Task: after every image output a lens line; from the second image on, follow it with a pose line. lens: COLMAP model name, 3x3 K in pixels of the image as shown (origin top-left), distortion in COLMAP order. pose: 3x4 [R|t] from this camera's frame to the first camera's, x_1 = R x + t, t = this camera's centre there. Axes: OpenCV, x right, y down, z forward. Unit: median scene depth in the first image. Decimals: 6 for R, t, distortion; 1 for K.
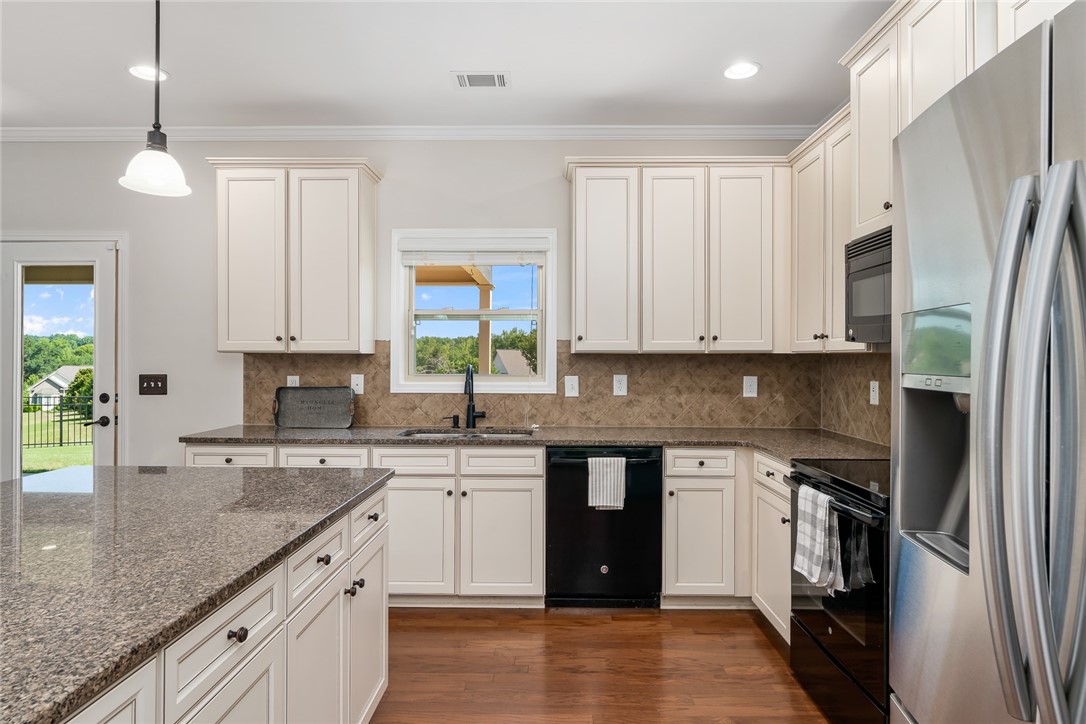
lens RADIAL K [[650.6, 0, 543.0], [0, 650.6, 362.0], [0, 0, 1]] dist [-0.002795, 0.026683]
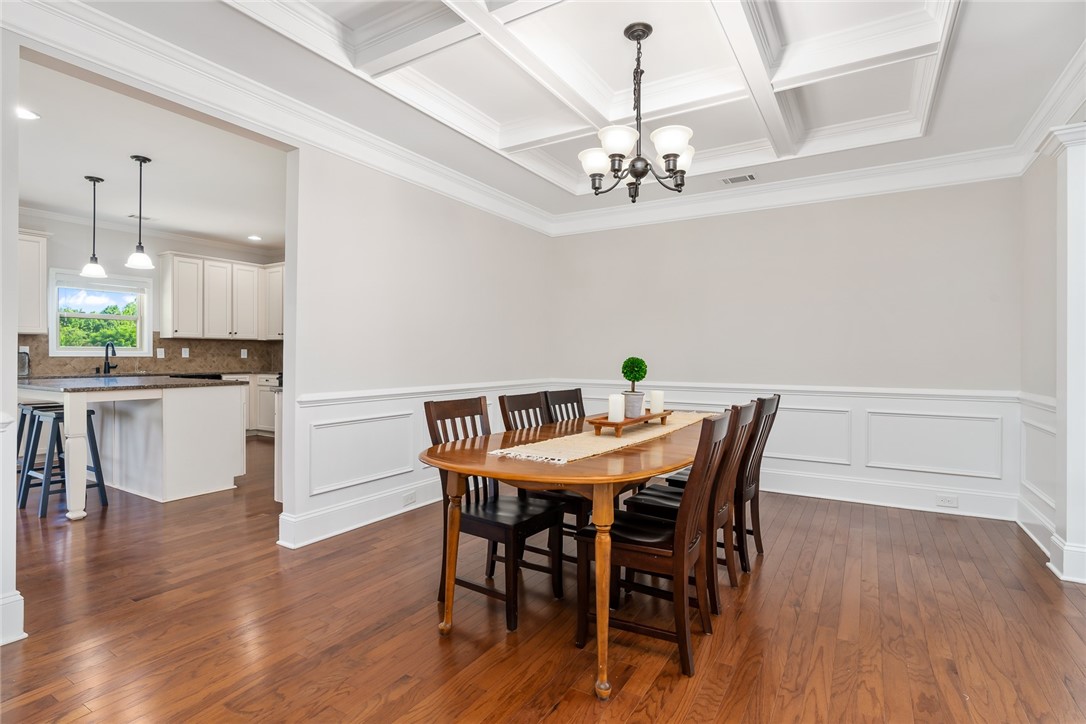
lens RADIAL K [[528.8, 0, 543.0], [0, 528.8, 362.0], [0, 0, 1]] dist [-0.001018, 0.000018]
pose [[0.509048, -0.010619, 0.860673, -0.813699], [0.004961, 0.999943, 0.009403, 0.056235], [-0.860724, -0.000517, 0.509072, -0.968612]]
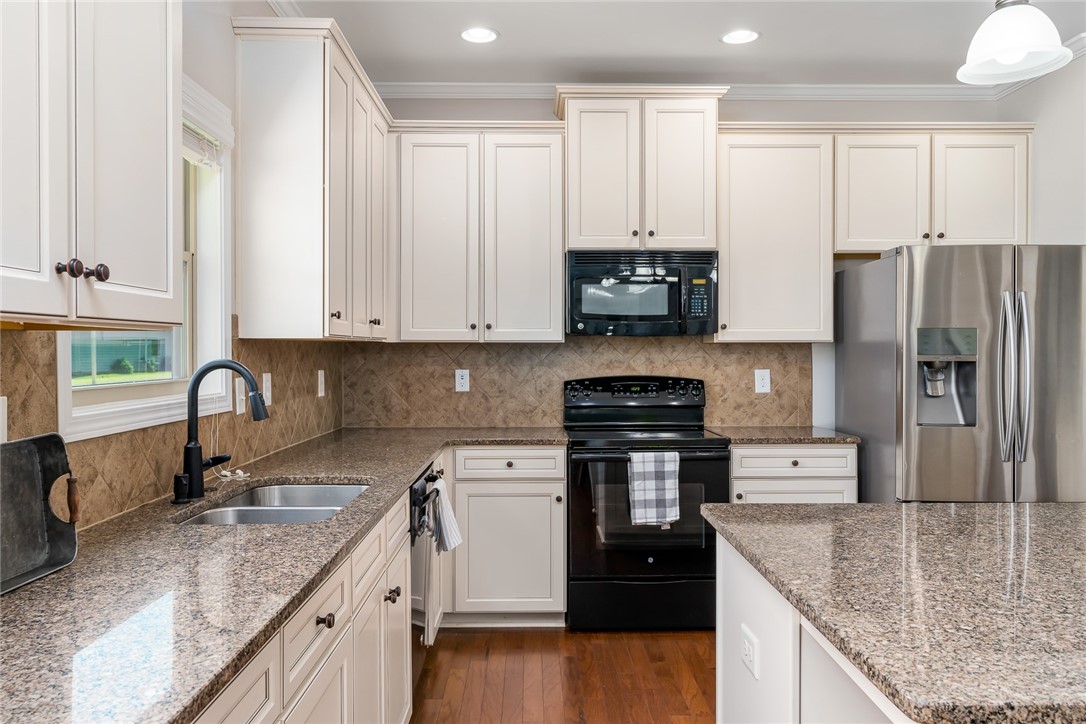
lens RADIAL K [[819.4, 0, 543.0], [0, 819.4, 362.0], [0, 0, 1]] dist [0.006537, 0.002817]
pose [[-0.025779, -0.015274, 0.999551, -0.685206], [0.008116, 0.999847, 0.015488, -0.001390], [-0.999635, 0.008512, -0.025651, 0.753869]]
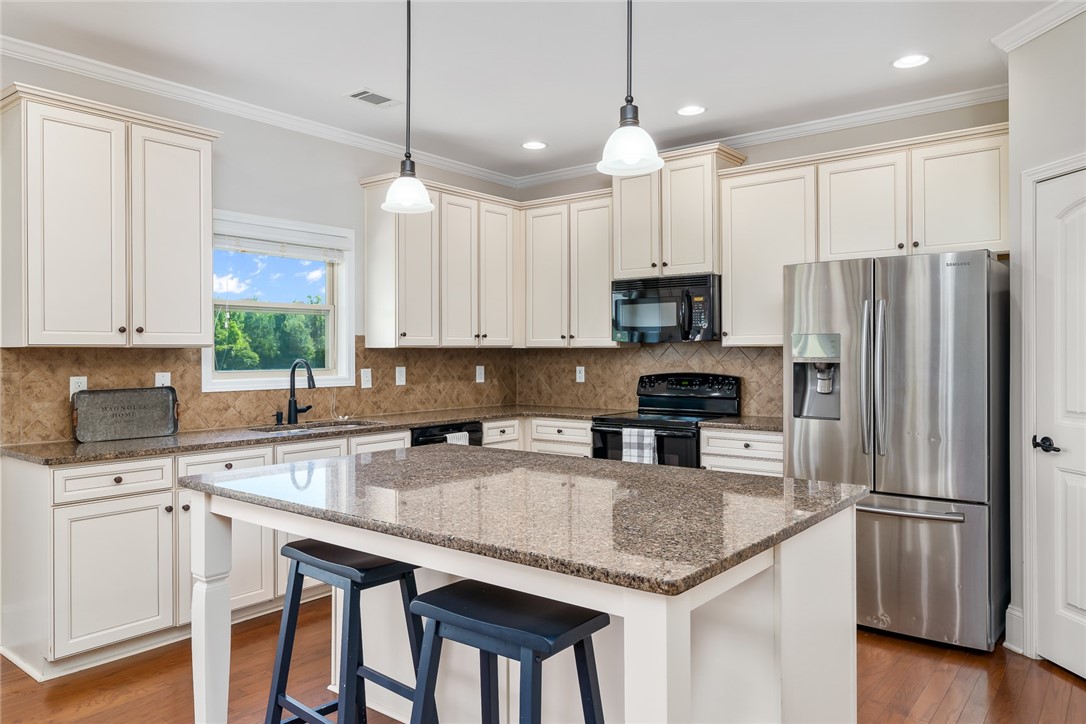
lens RADIAL K [[749.8, 0, 543.0], [0, 749.8, 362.0], [0, 0, 1]] dist [0.000410, 0.003071]
pose [[0.612276, -0.014504, 0.790511, -0.759909], [0.010686, 0.999892, 0.010069, 0.000730], [-0.790572, 0.002282, 0.612365, 0.007986]]
